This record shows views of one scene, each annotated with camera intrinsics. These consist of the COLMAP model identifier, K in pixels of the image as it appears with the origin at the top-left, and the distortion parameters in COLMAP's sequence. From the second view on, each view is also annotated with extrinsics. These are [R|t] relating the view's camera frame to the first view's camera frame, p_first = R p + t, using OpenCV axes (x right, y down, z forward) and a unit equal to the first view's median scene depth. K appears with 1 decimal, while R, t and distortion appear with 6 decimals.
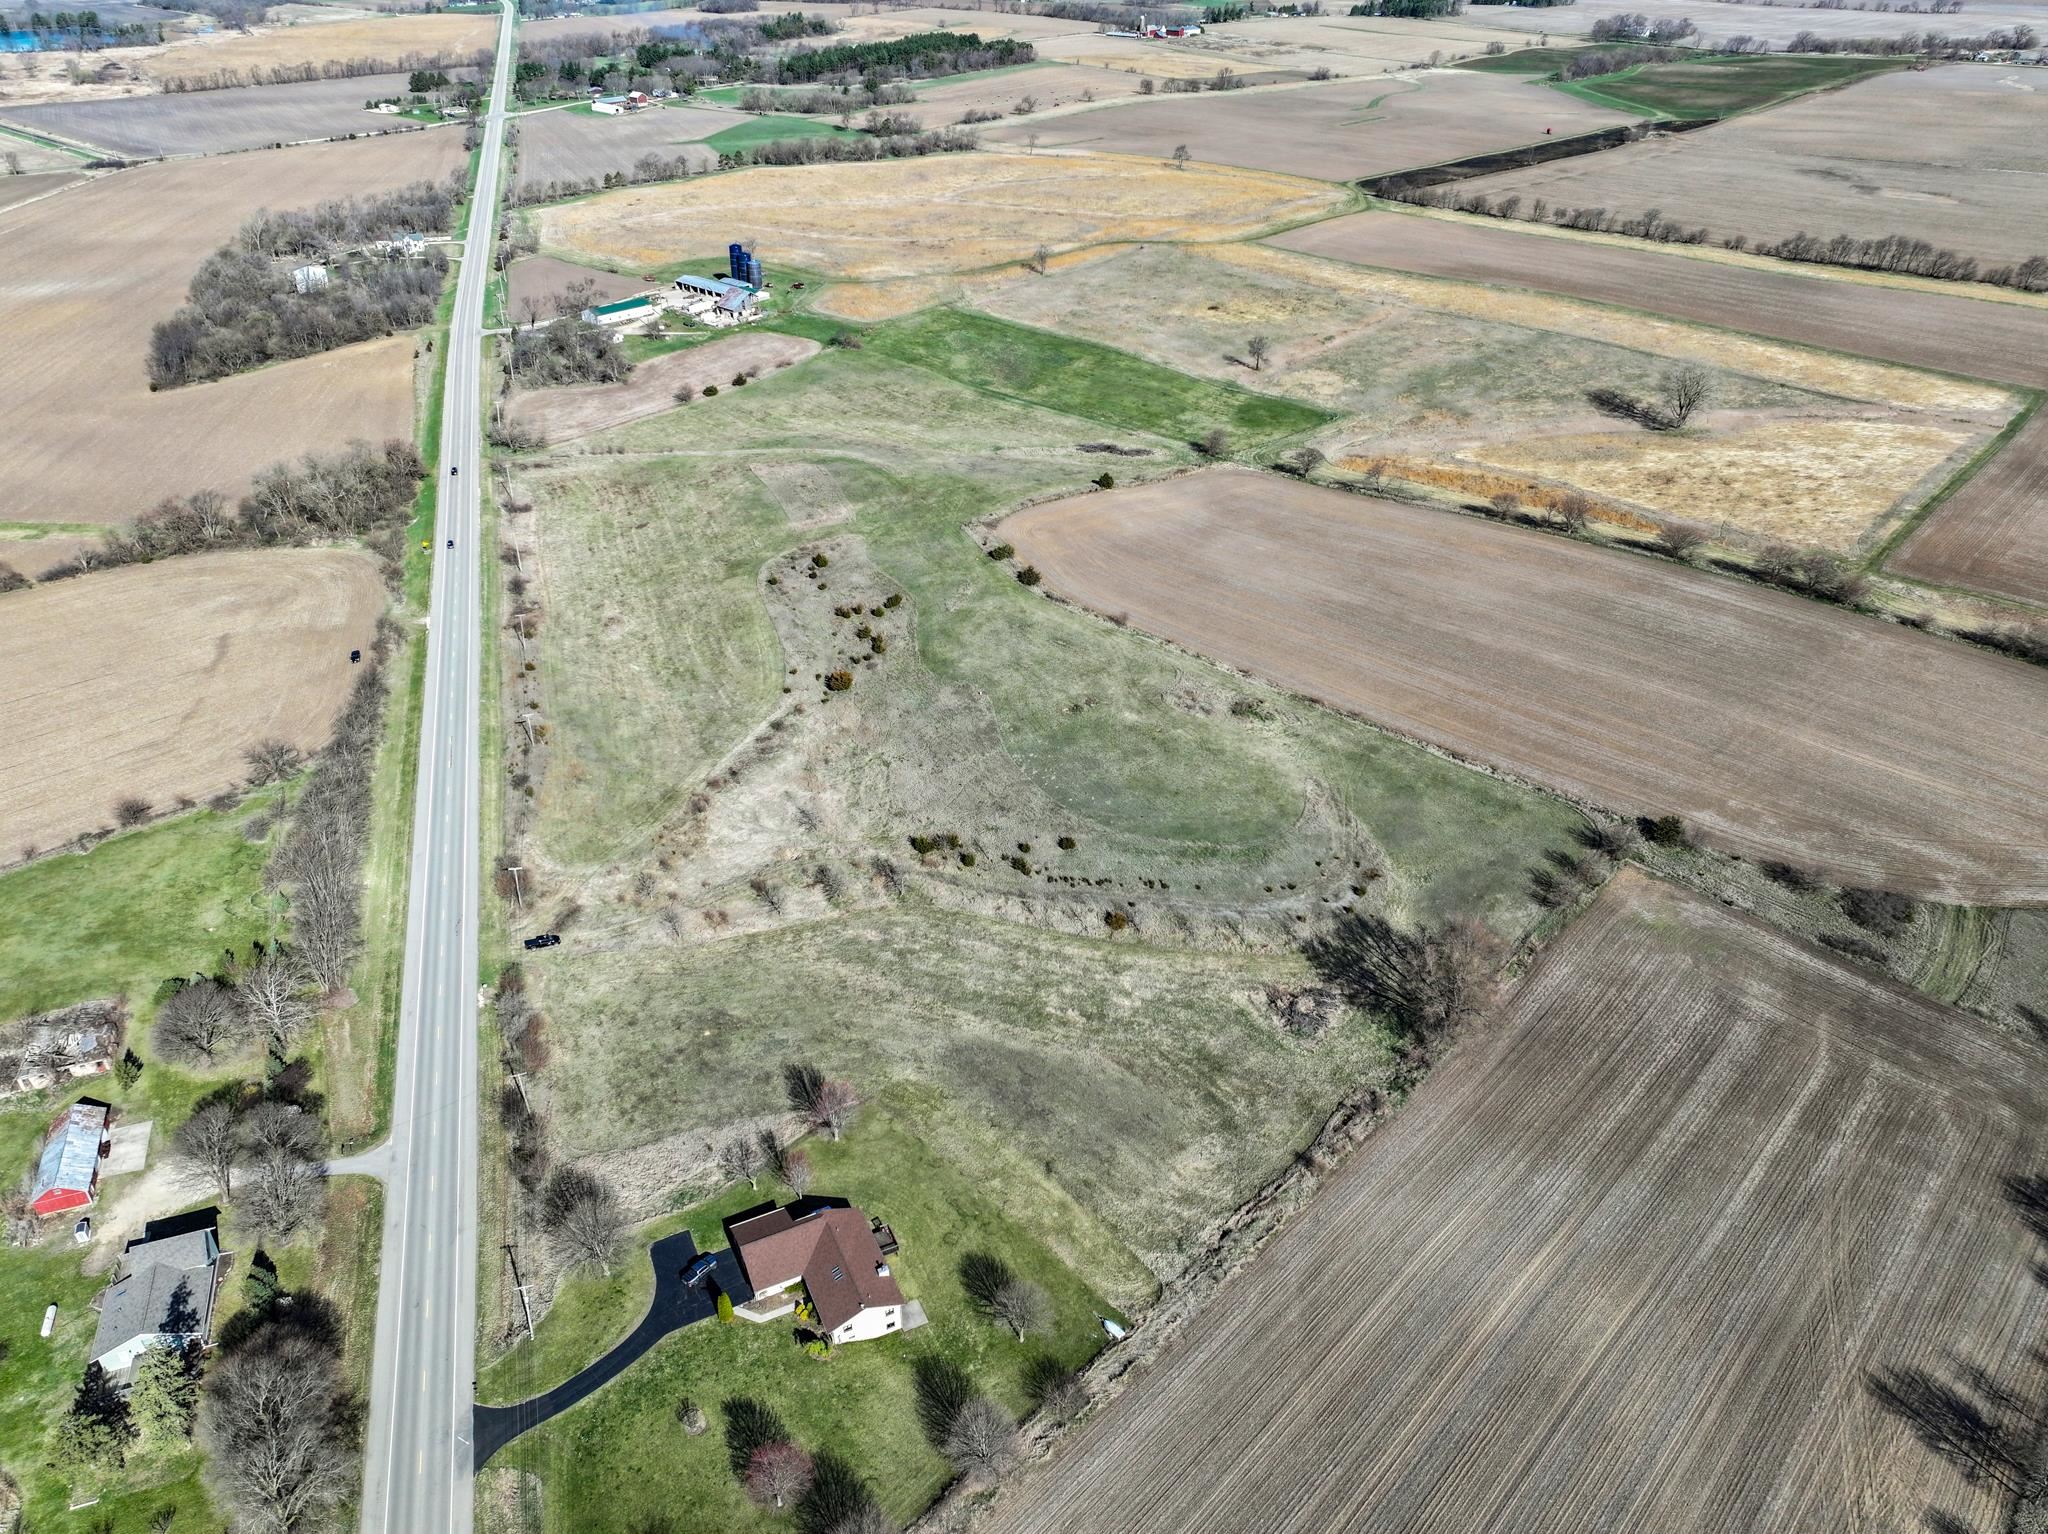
lens RADIAL K [[1425.4, 0, 1033.5], [0, 1425.4, 773.1], [0, 0, 1]] dist [0.004059, 0.003031]
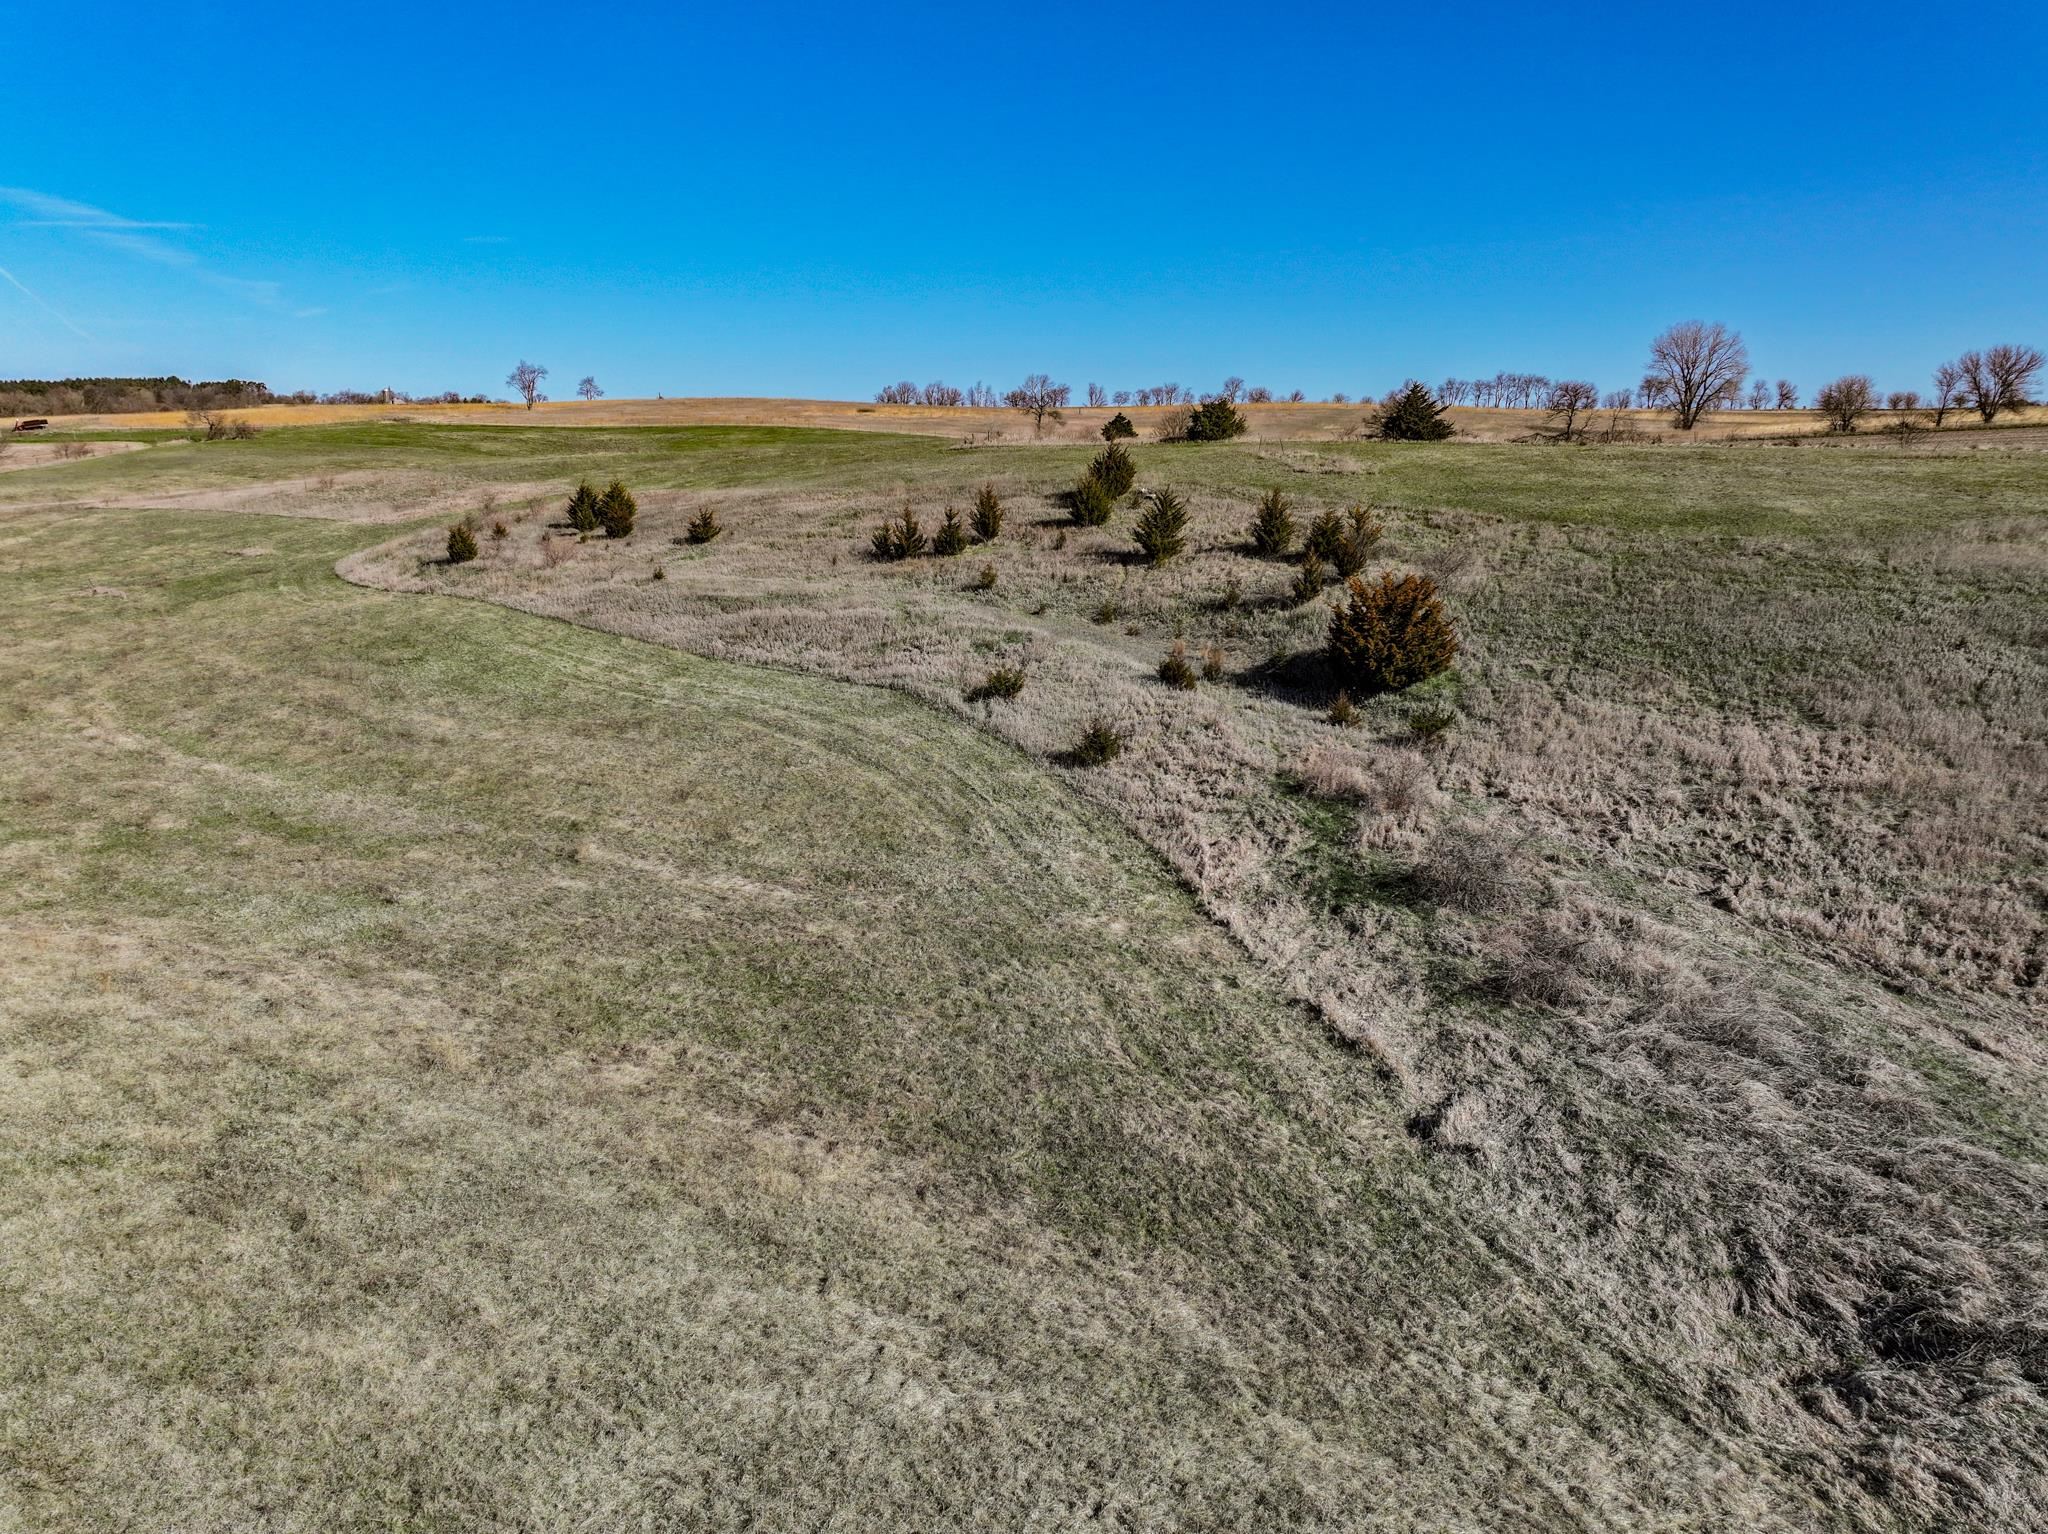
lens RADIAL K [[1433.1, 0, 1034.9], [0, 1433.1, 765.7], [0, 0, 1]] dist [-0.000768, 0.016270]
pose [[0.854263, -0.123186, 0.505035, -0.196790], [0.275446, 0.931189, -0.238782, -0.017755], [-0.440868, 0.343093, 0.829411, 0.684980]]
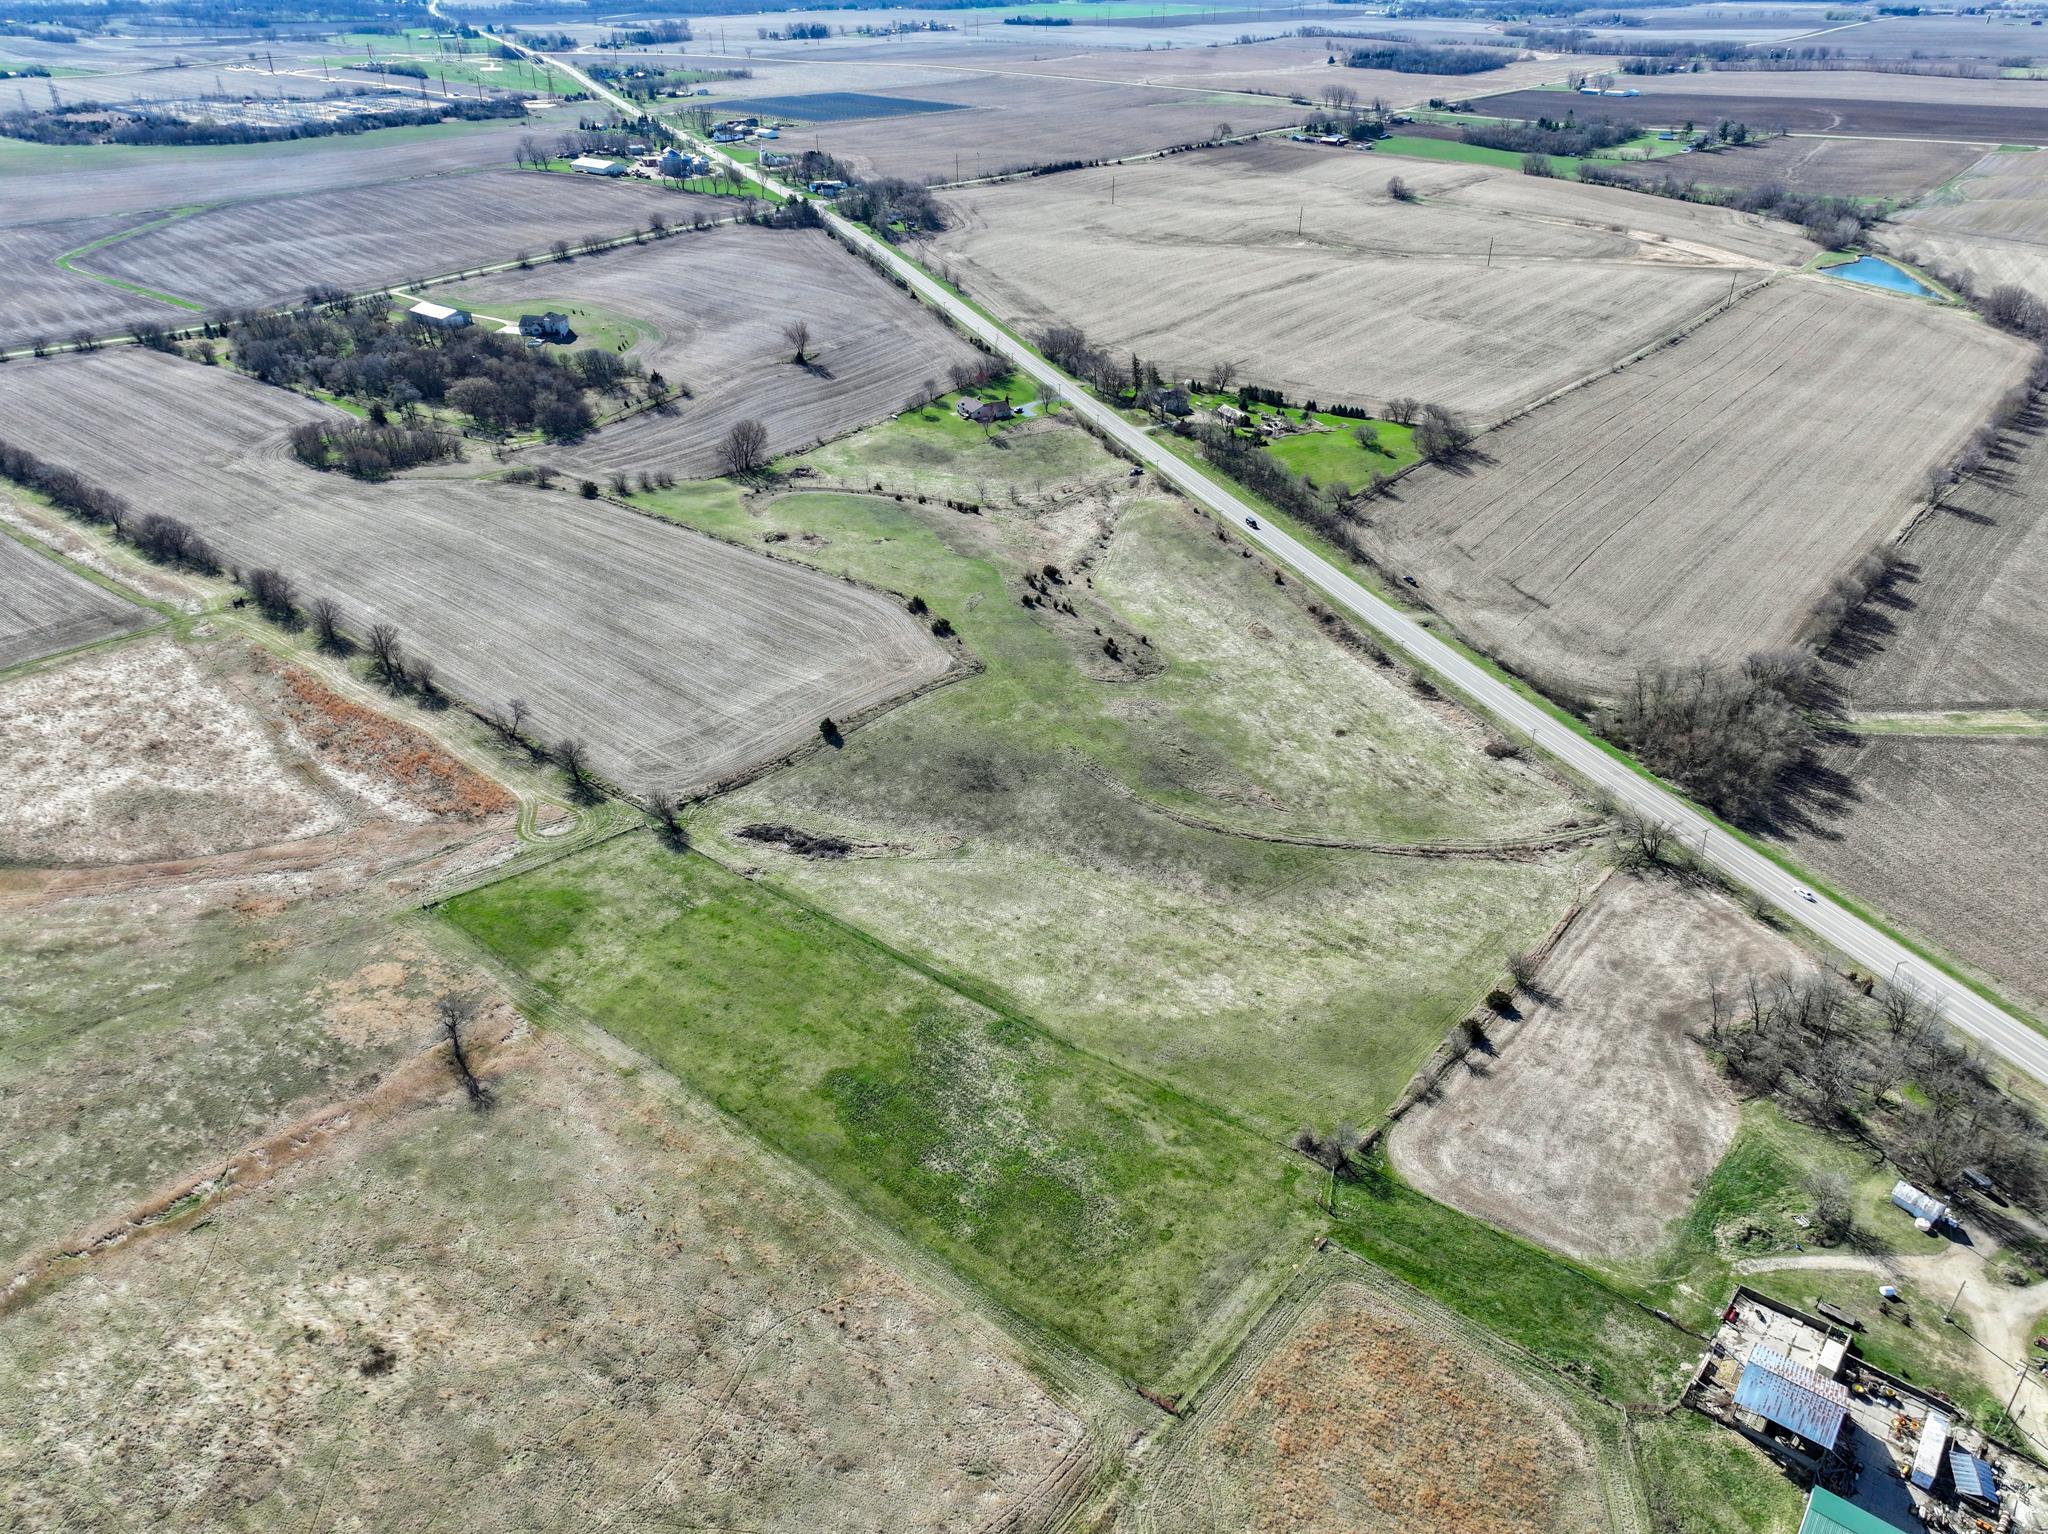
lens RADIAL K [[1425.4, 0, 1033.5], [0, 1425.4, 773.1], [0, 0, 1]] dist [0.004059, 0.003031]
pose [[-0.997764, 0.027894, -0.060729, -0.020146], [-0.041090, 0.460604, 0.886654, -0.955444], [0.052704, 0.887168, -0.458428, 1.414122]]
